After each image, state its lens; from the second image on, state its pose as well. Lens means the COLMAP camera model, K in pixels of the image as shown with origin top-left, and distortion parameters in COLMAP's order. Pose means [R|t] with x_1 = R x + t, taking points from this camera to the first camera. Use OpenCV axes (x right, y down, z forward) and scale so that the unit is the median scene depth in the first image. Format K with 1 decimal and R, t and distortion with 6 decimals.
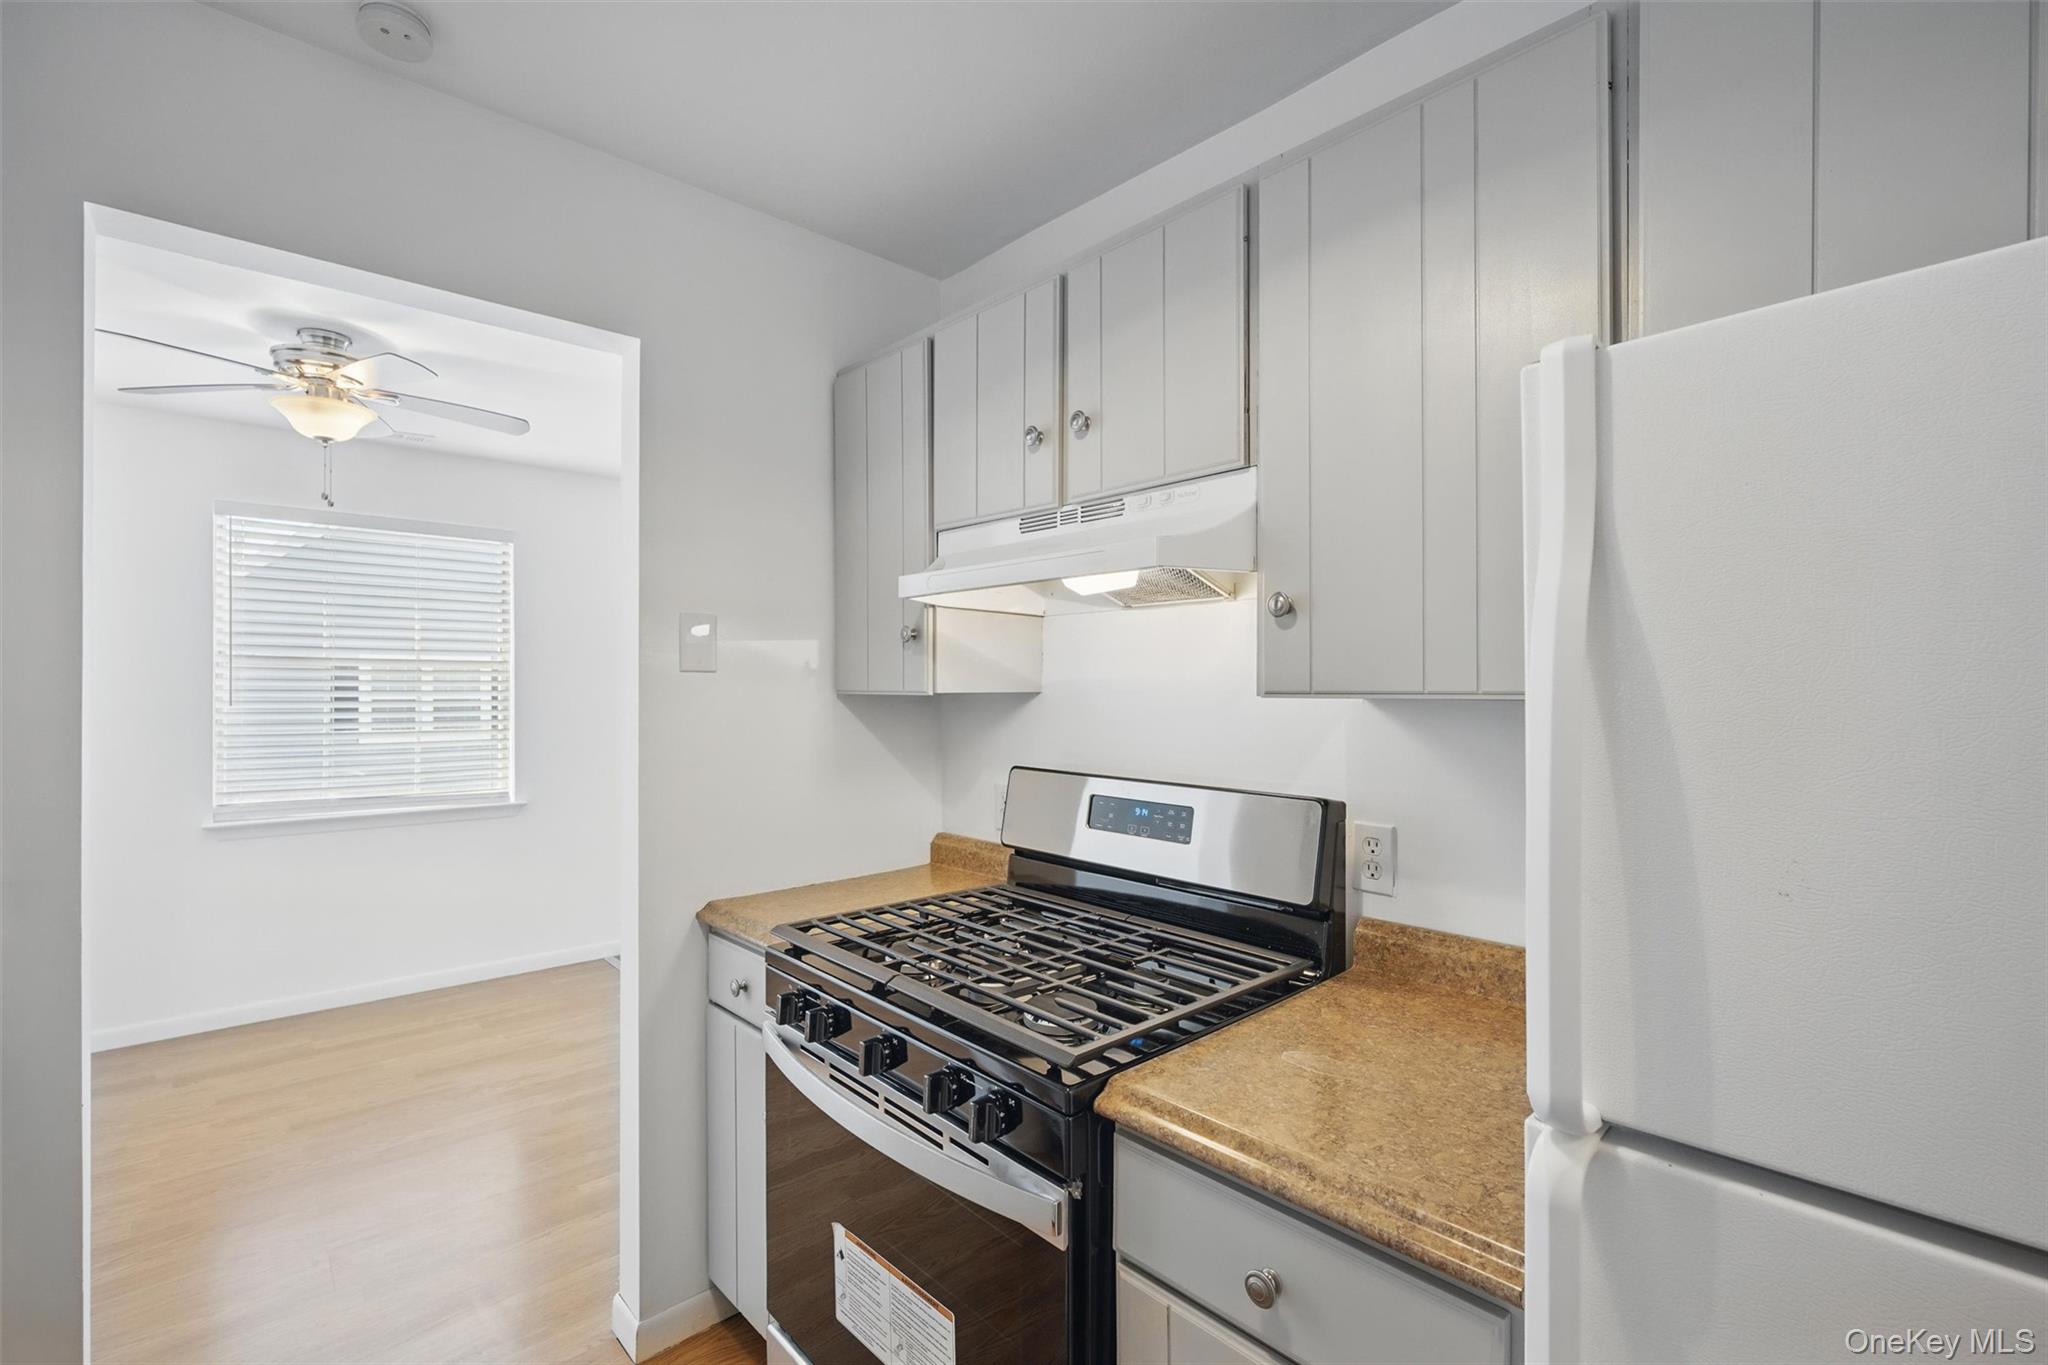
lens RADIAL K [[898.5, 0, 1026.6], [0, 898.5, 688.3], [0, 0, 1]] dist [-0.008612, 0.000401]
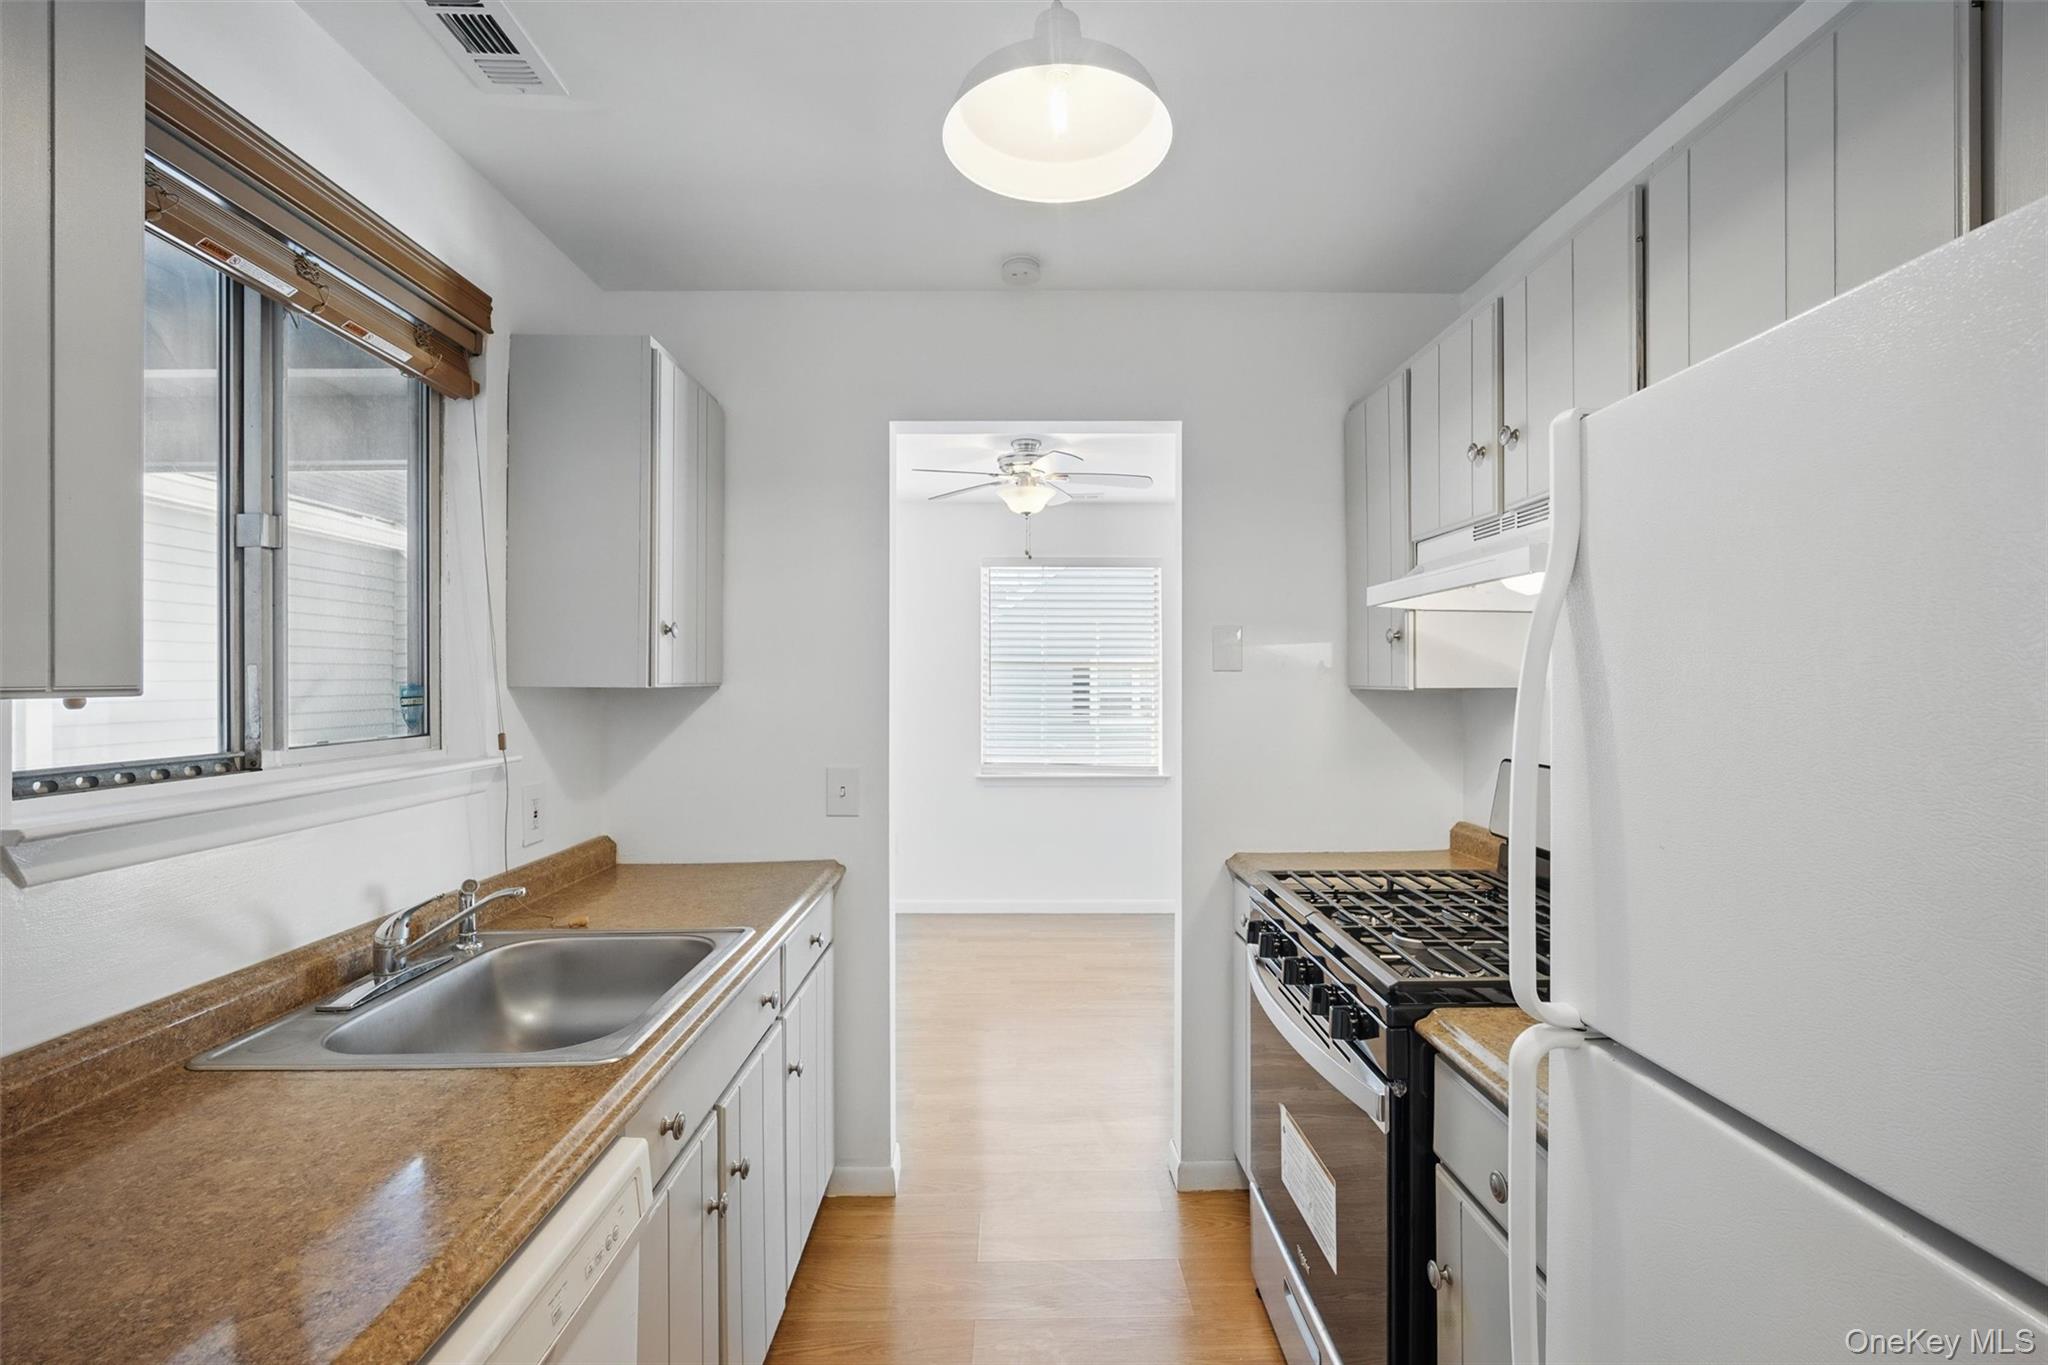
lens RADIAL K [[898.5, 0, 1020.1], [0, 898.5, 679.2], [0, 0, 1]] dist [-0.008612, 0.000401]
pose [[0.744896, -0.004310, -0.667167, 0.272922], [0.001974, 0.999989, -0.004257, -0.001872], [0.667178, 0.001854, 0.744896, -0.148741]]
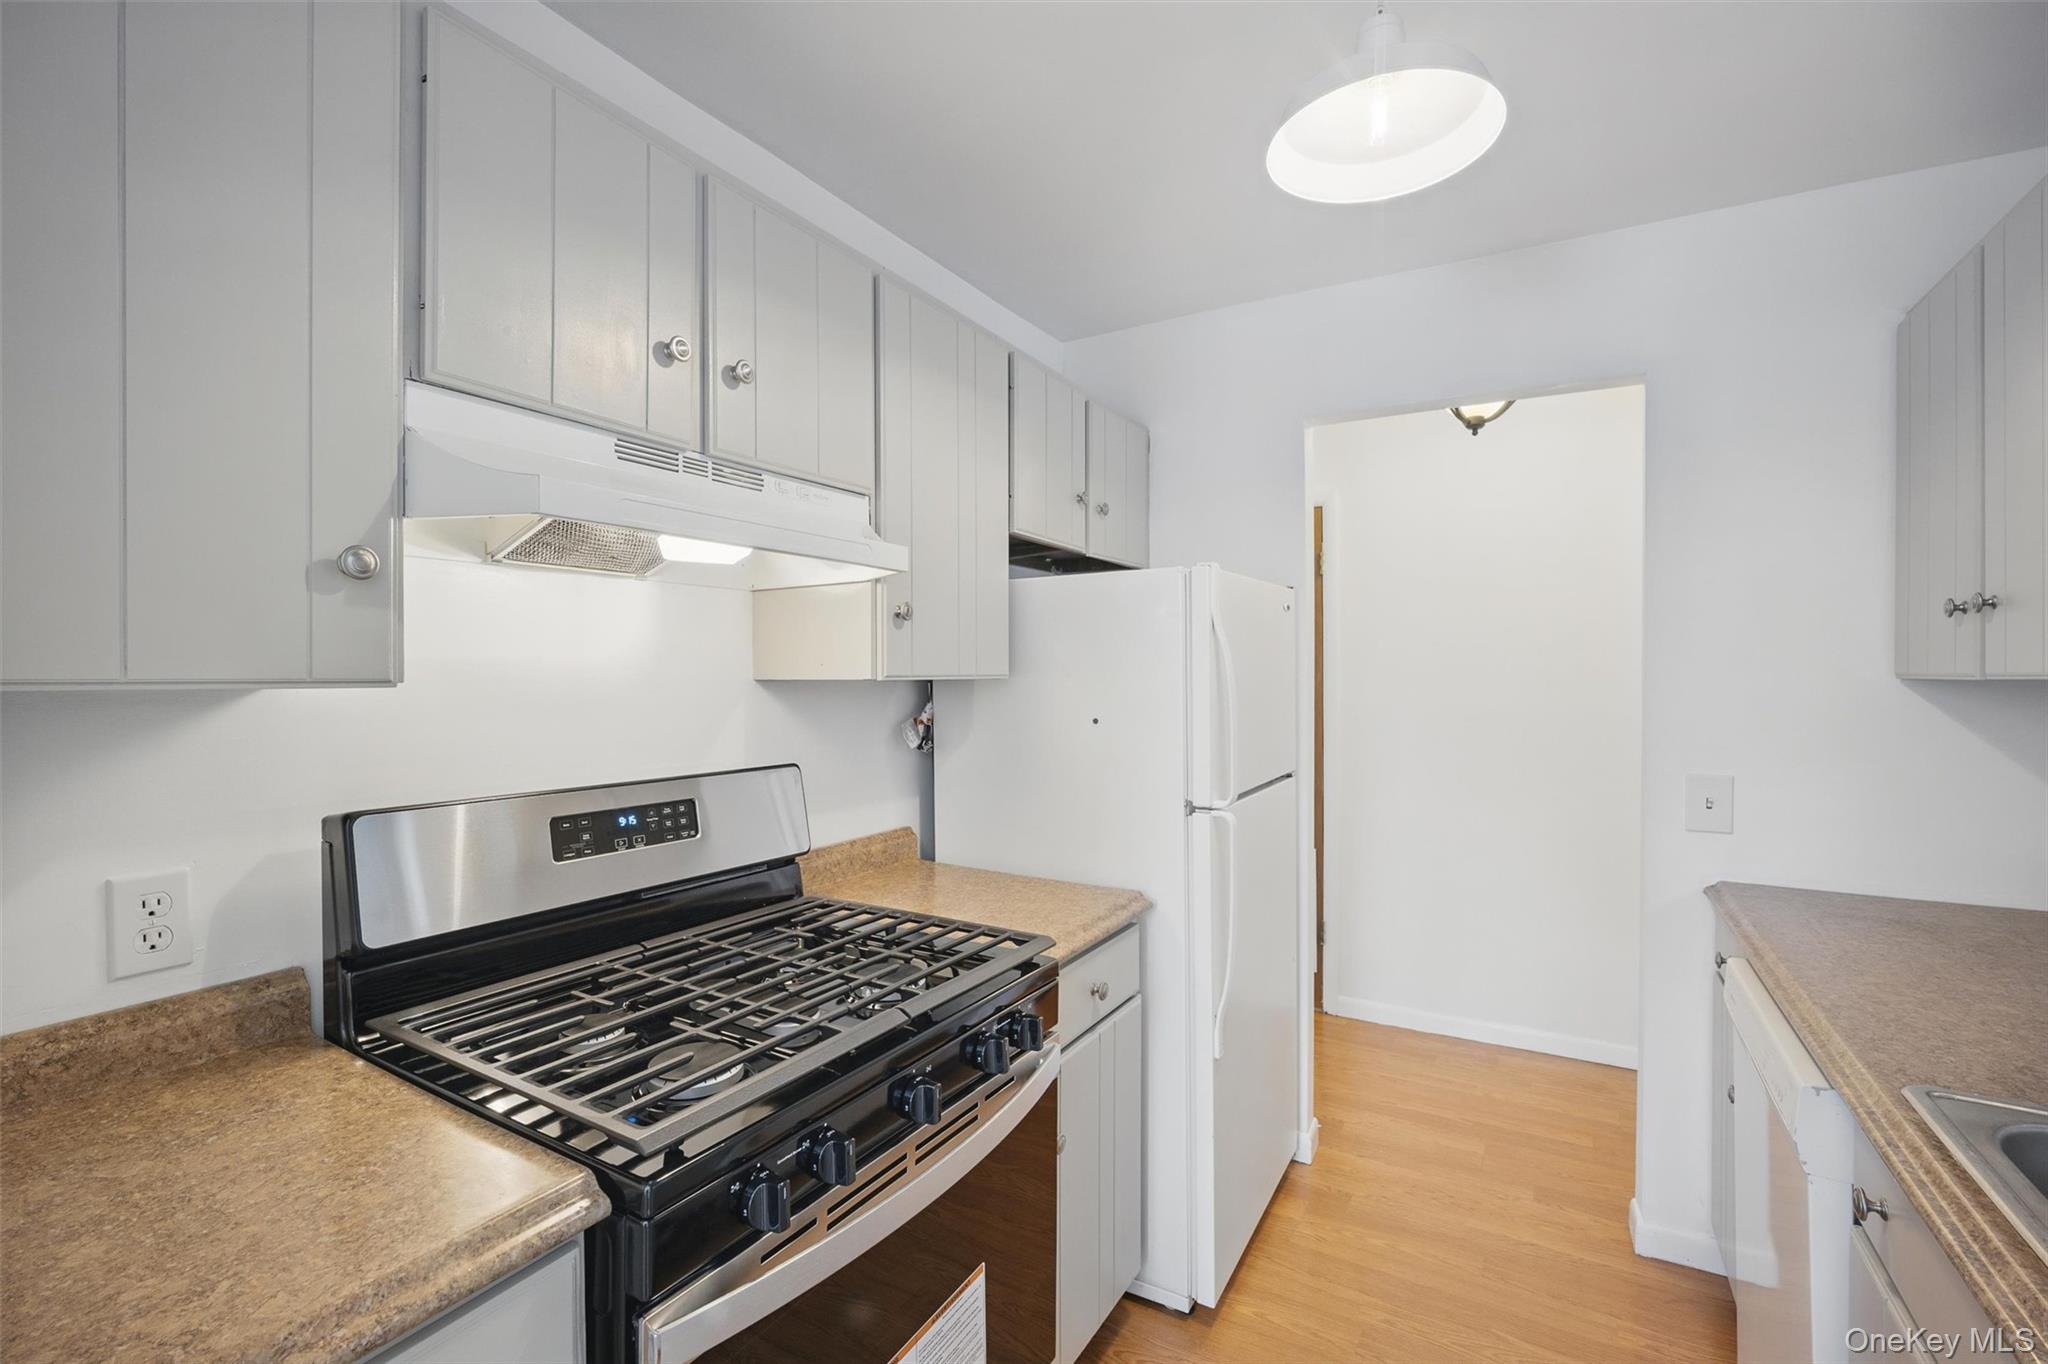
lens RADIAL K [[898.5, 0, 1034.8], [0, 898.5, 674.9], [0, 0, 1]] dist [-0.008612, 0.000401]
pose [[-0.288957, -0.001764, 0.957340, -0.706576], [0.006335, 0.999973, 0.003754, 0.000751], [-0.957321, 0.007149, -0.288938, 0.791990]]
